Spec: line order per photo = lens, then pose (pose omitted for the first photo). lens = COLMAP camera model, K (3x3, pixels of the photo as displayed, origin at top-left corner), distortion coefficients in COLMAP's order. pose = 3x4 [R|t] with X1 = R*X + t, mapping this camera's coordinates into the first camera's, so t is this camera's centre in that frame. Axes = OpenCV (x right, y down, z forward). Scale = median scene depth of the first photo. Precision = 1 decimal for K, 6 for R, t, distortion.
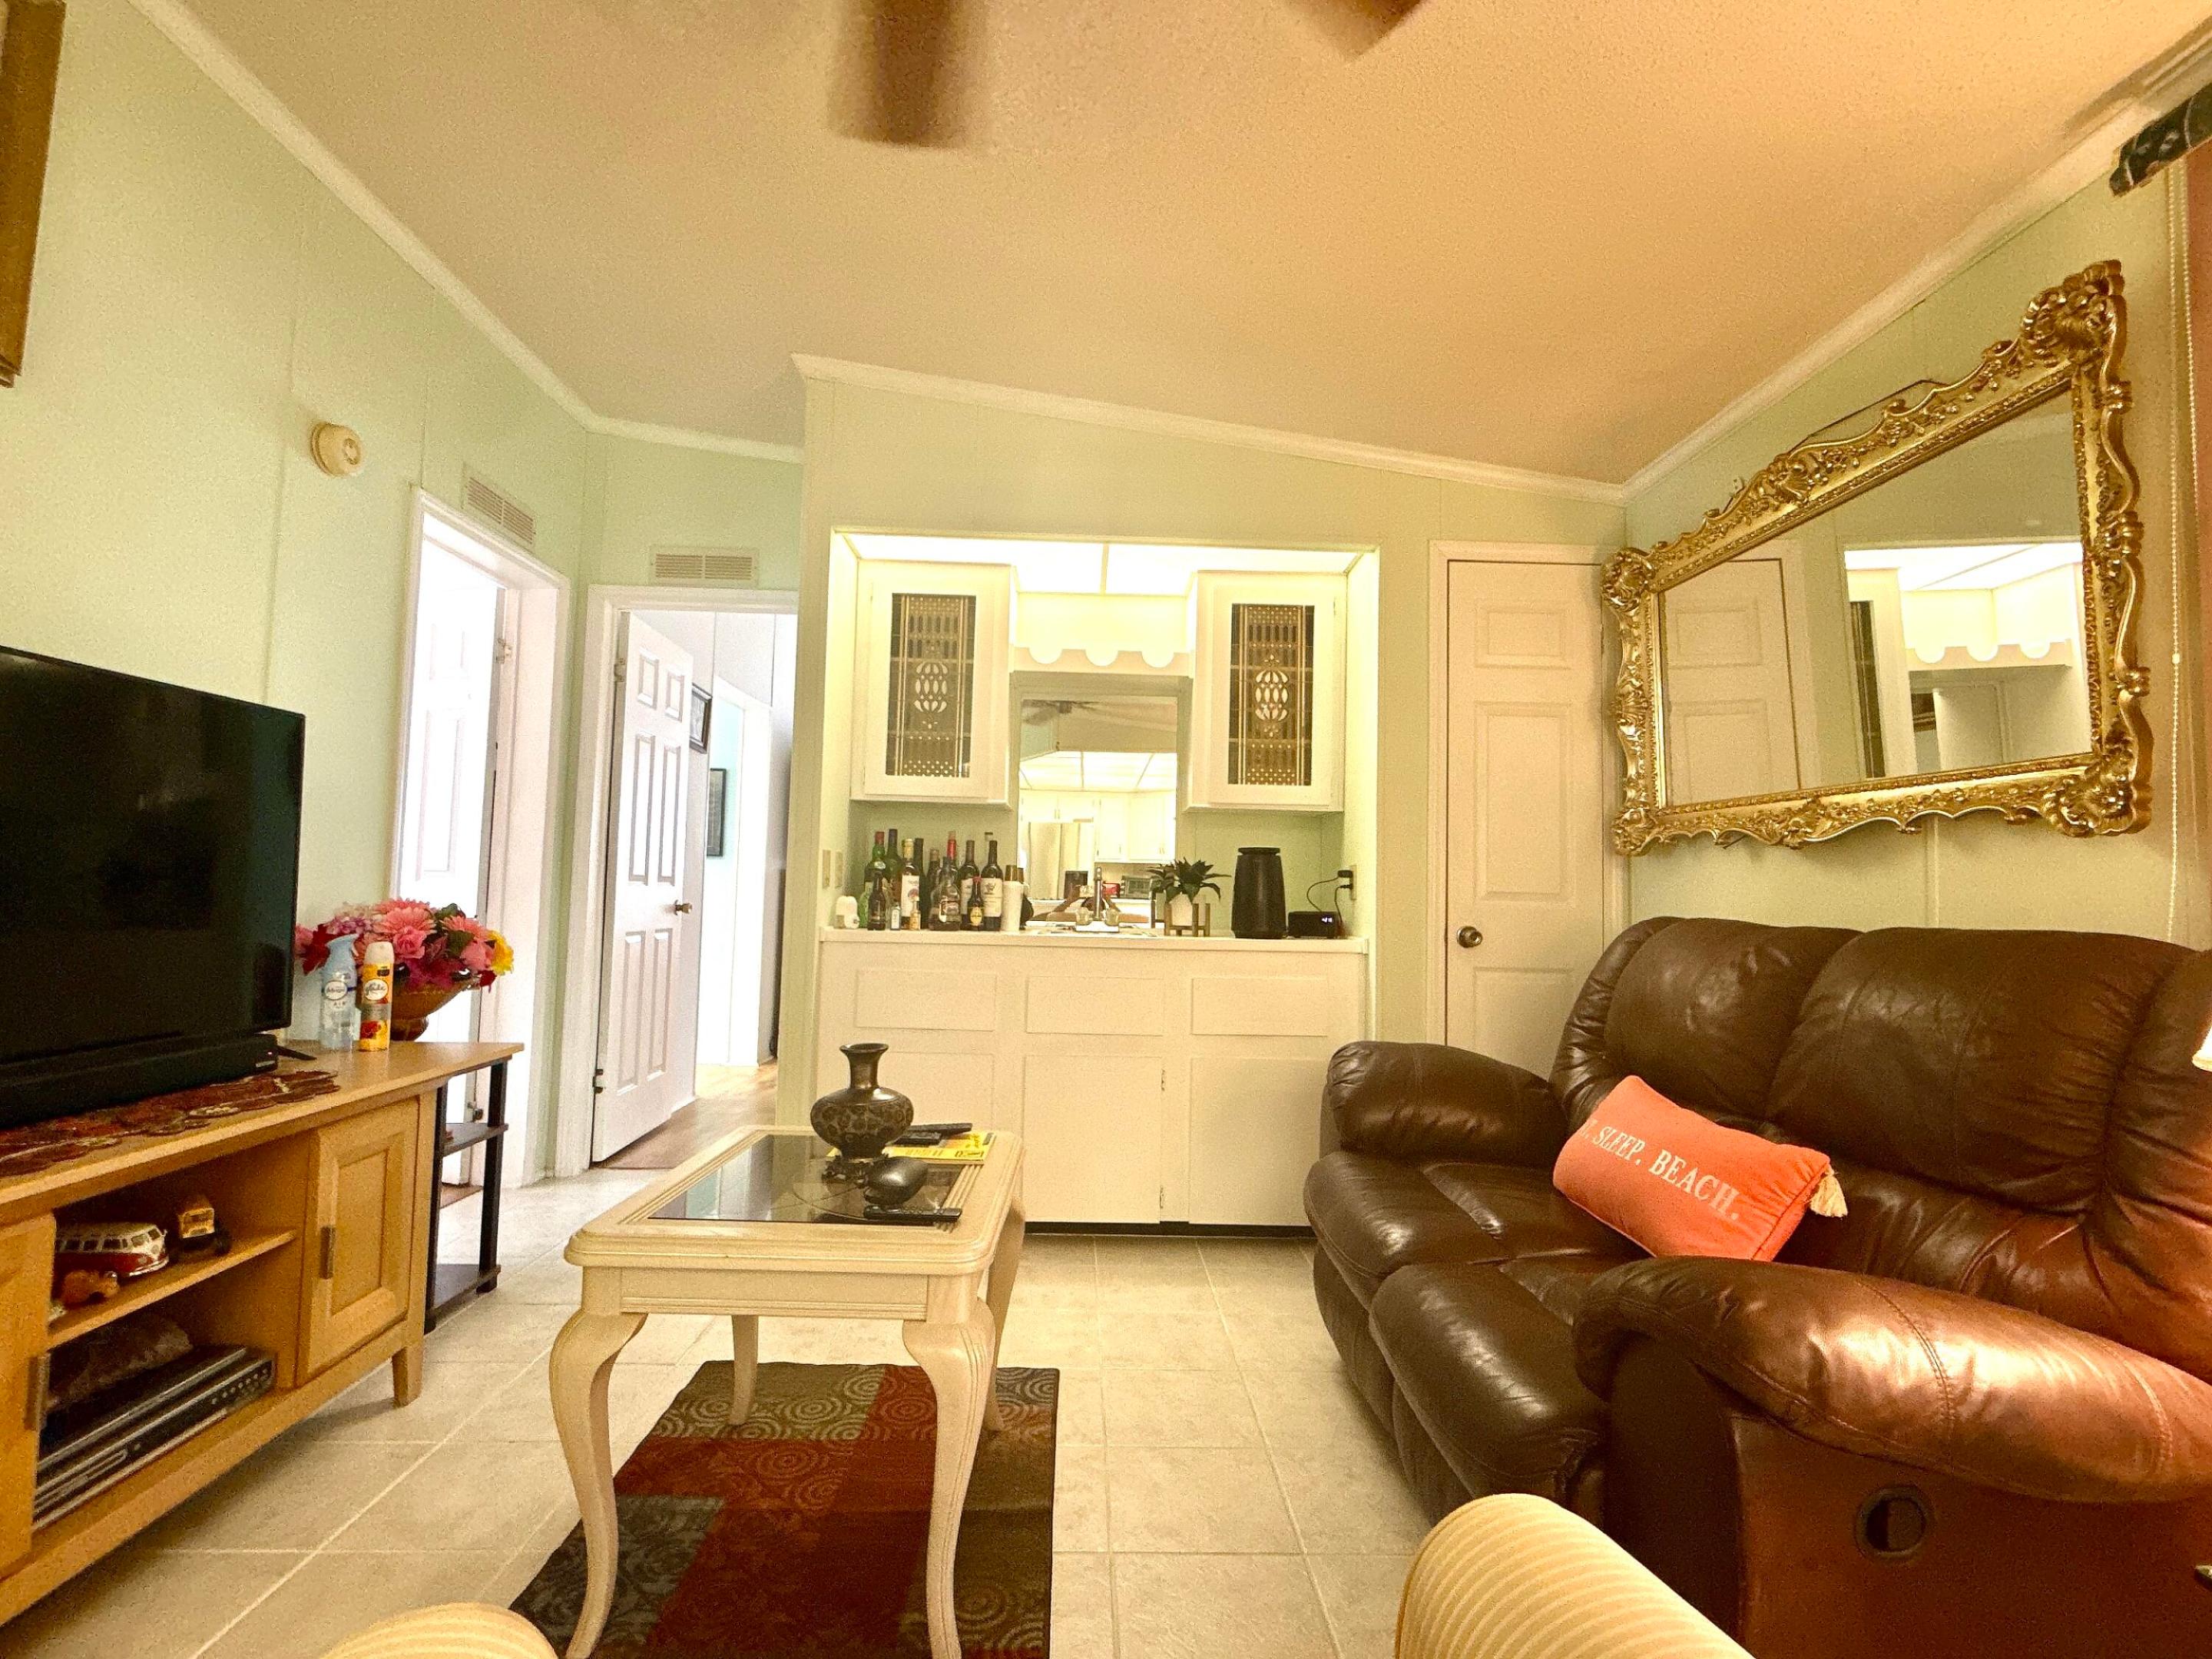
lens RADIAL K [[987.7, 0, 1120.8], [0, 987.7, 837.5], [0, 0, 1]] dist [0.001638, -0.000372]
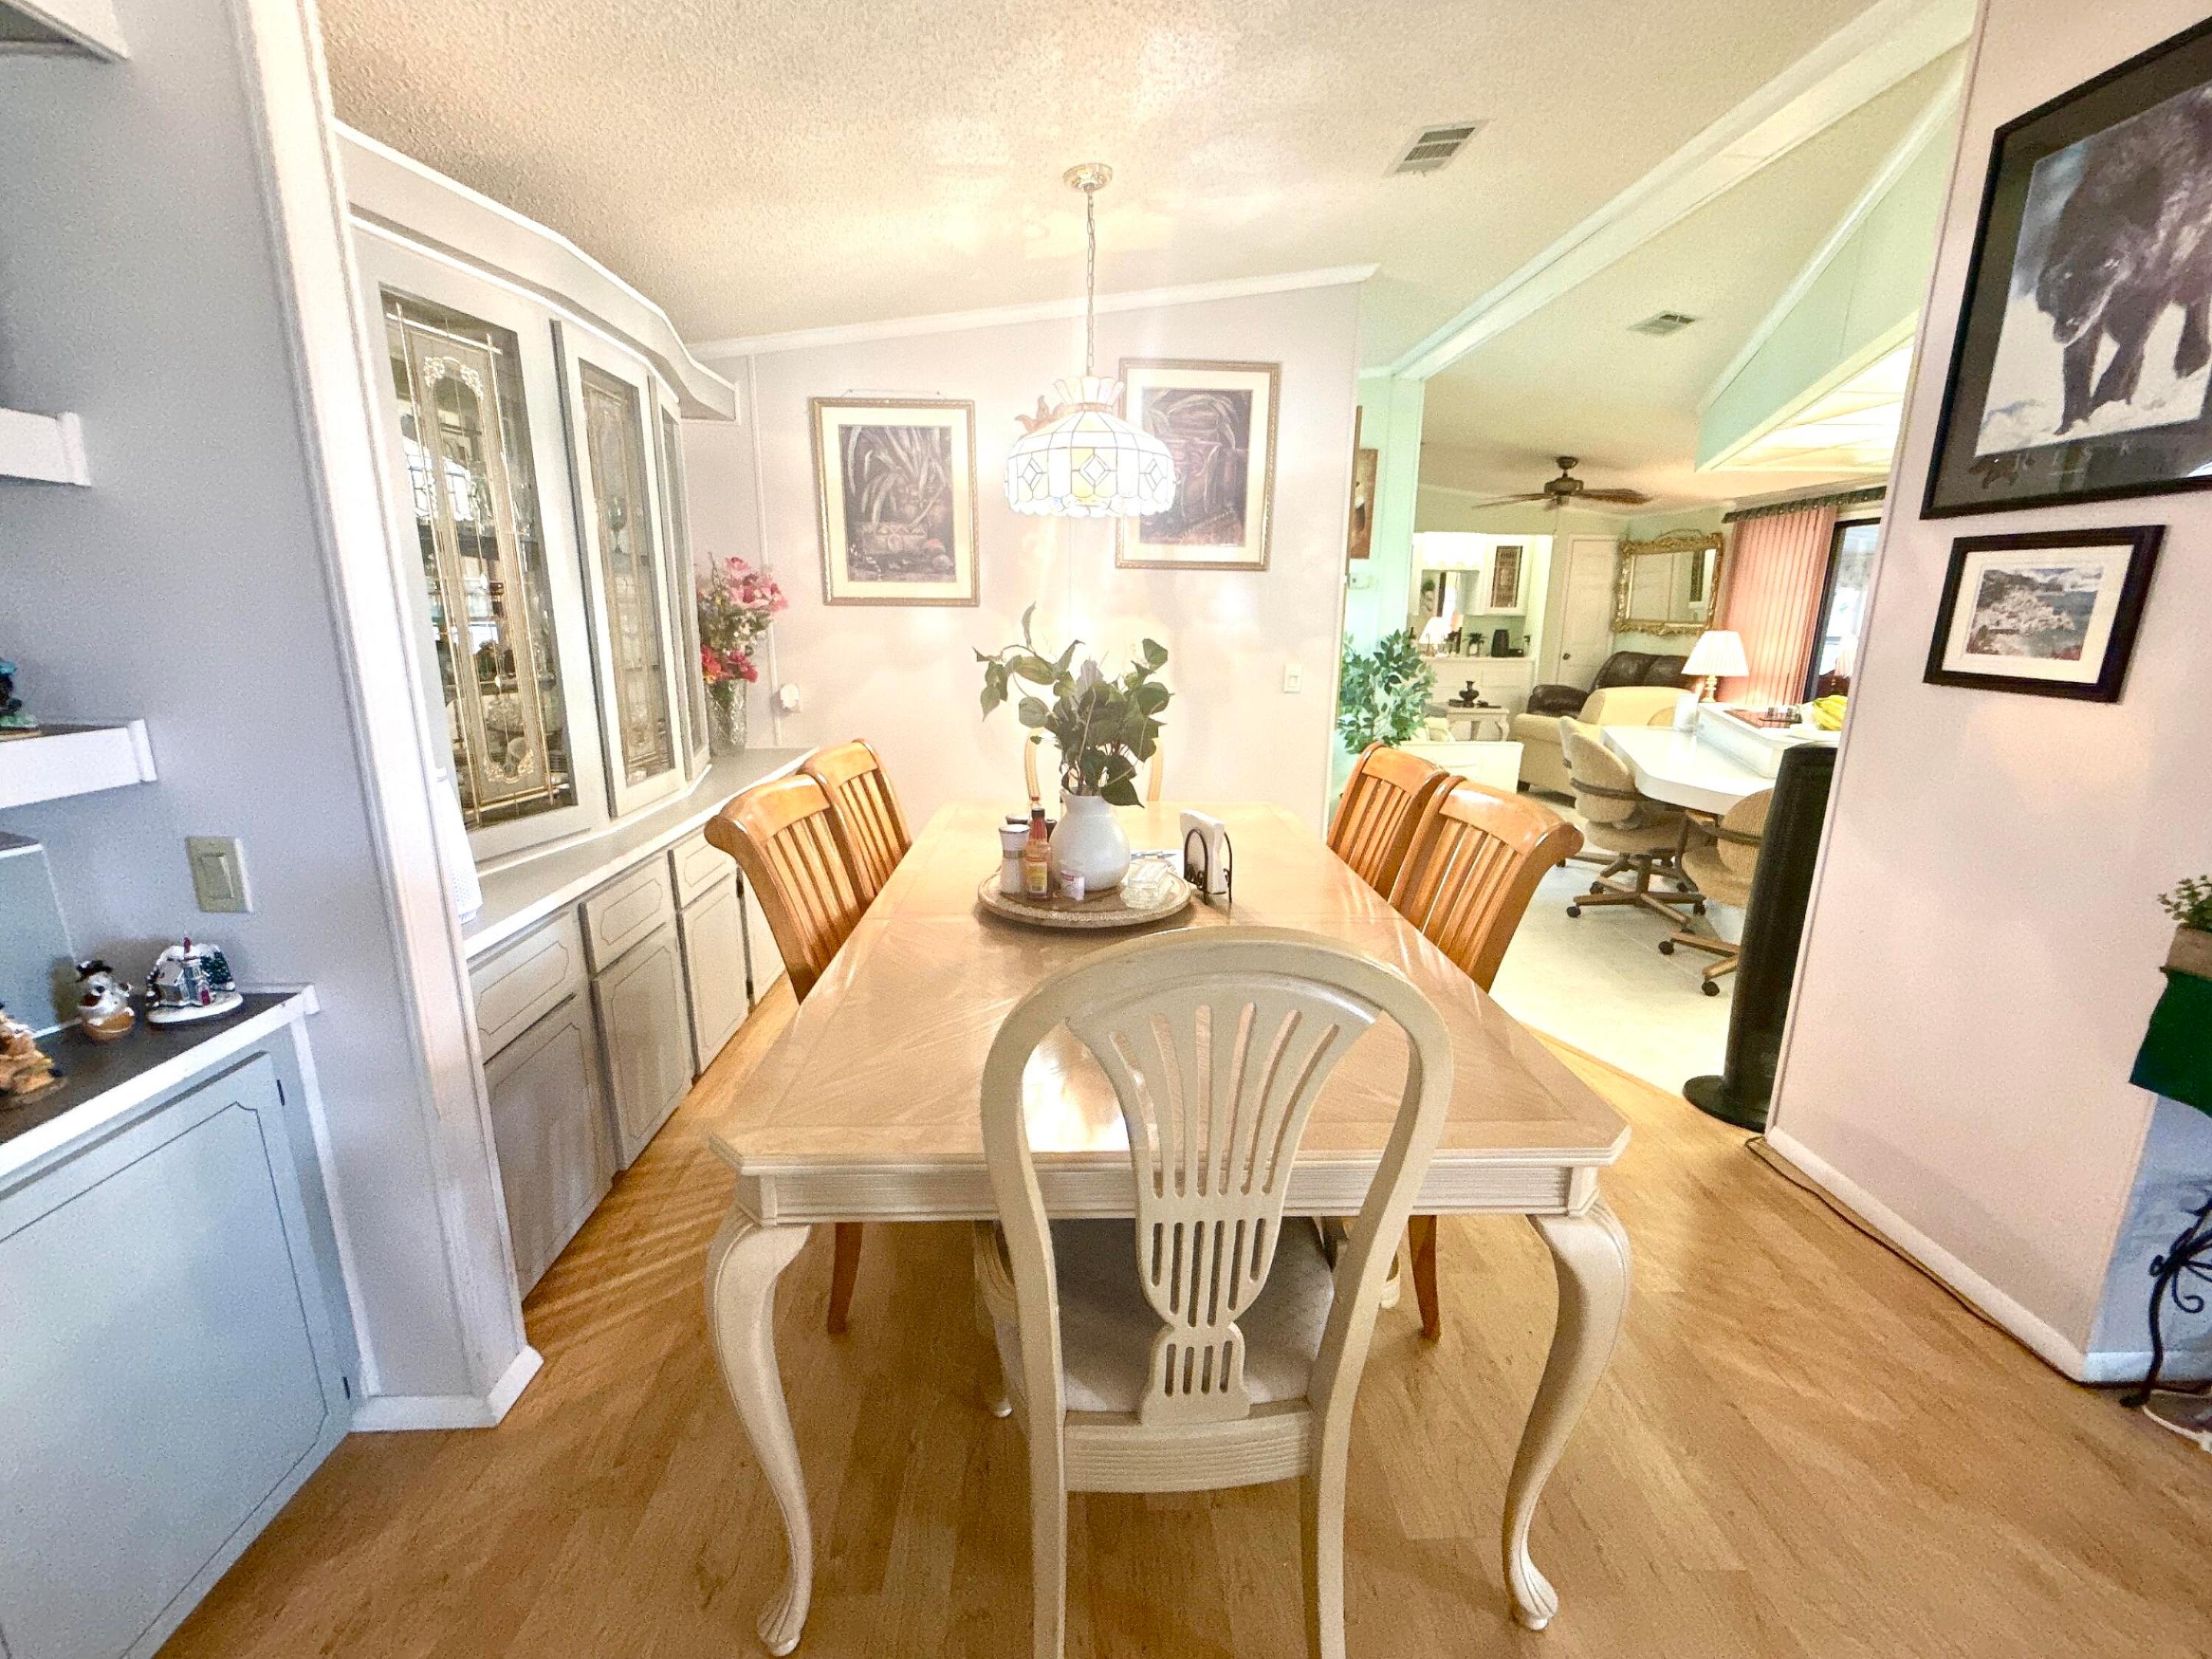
lens RADIAL K [[945.7, 0, 1098.2], [0, 945.7, 836.9], [0, 0, 1]] dist [-0.000311, -0.000700]
pose [[0.999845, -0.017504, 0.001724, -1.505040], [0.016235, 0.956184, 0.292317, -0.333238], [-0.006765, -0.292244, 0.956320, -2.701305]]
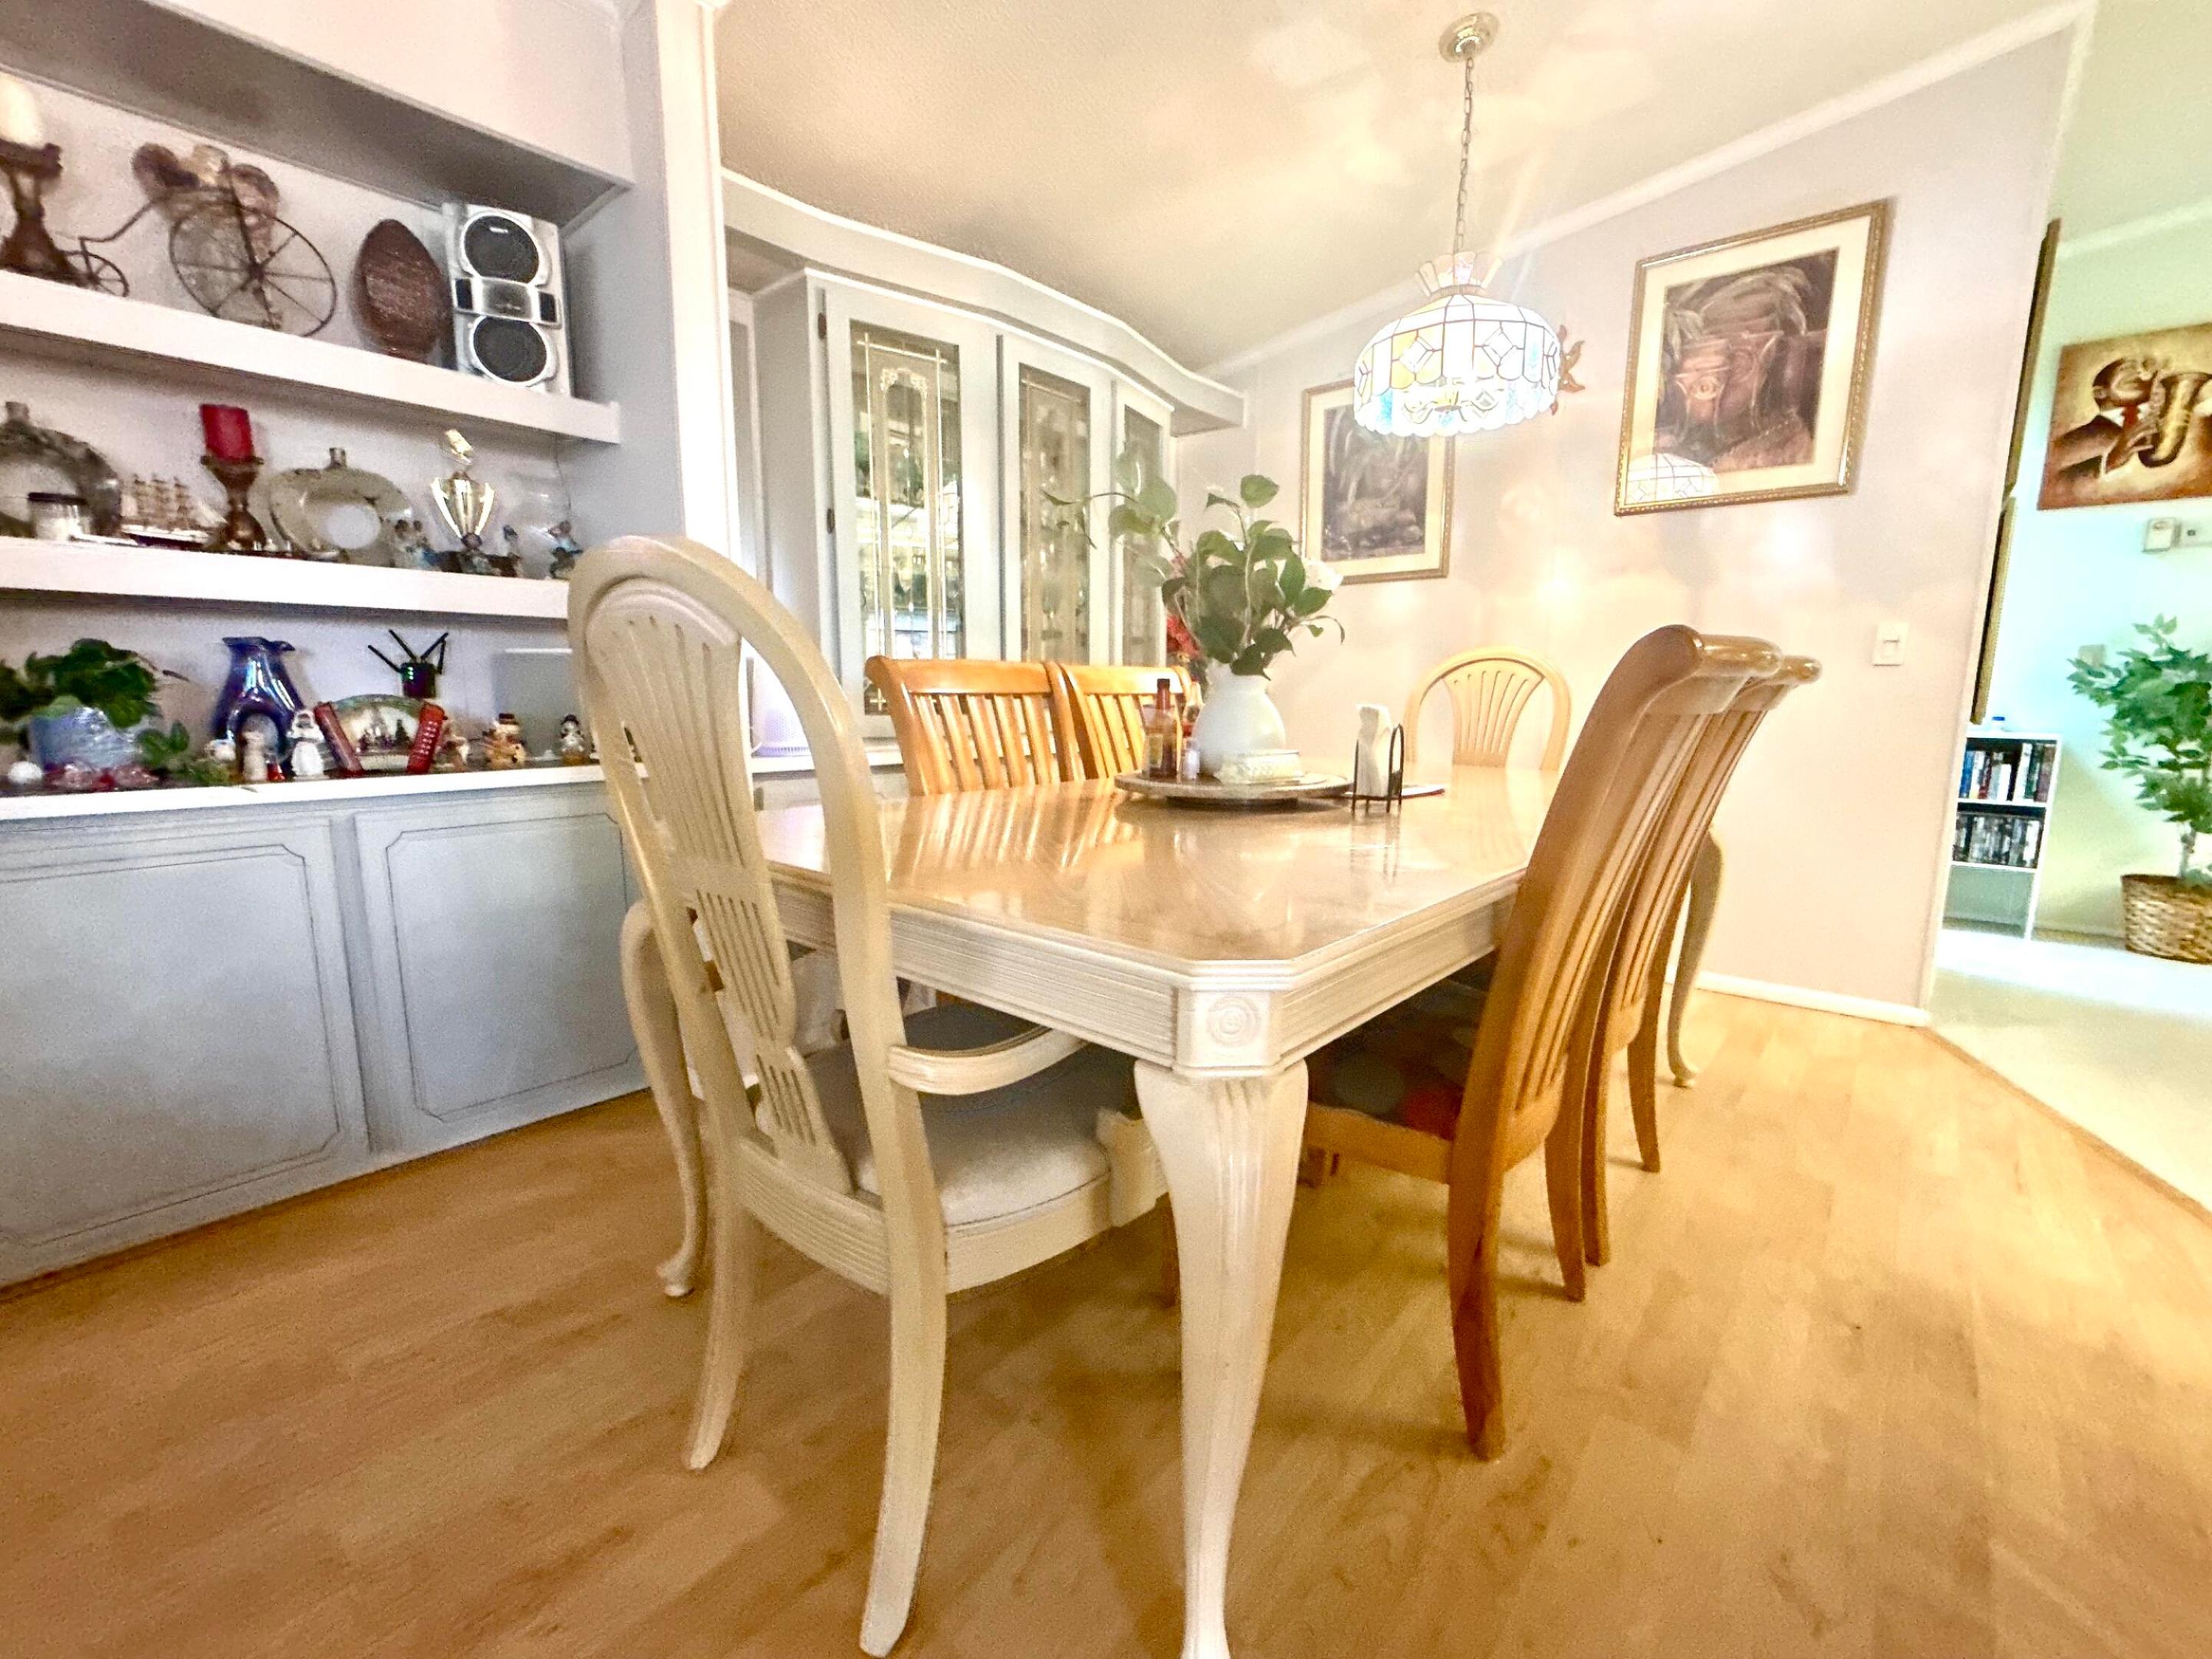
lens RADIAL K [[945.7, 0, 1093.6], [0, 945.7, 830.1], [0, 0, 1]] dist [-0.000311, -0.000700]
pose [[0.732972, 0.081411, -0.675370, -1.086074], [0.052171, 0.983162, 0.175133, -0.144702], [0.678256, -0.163602, 0.716382, -2.535252]]
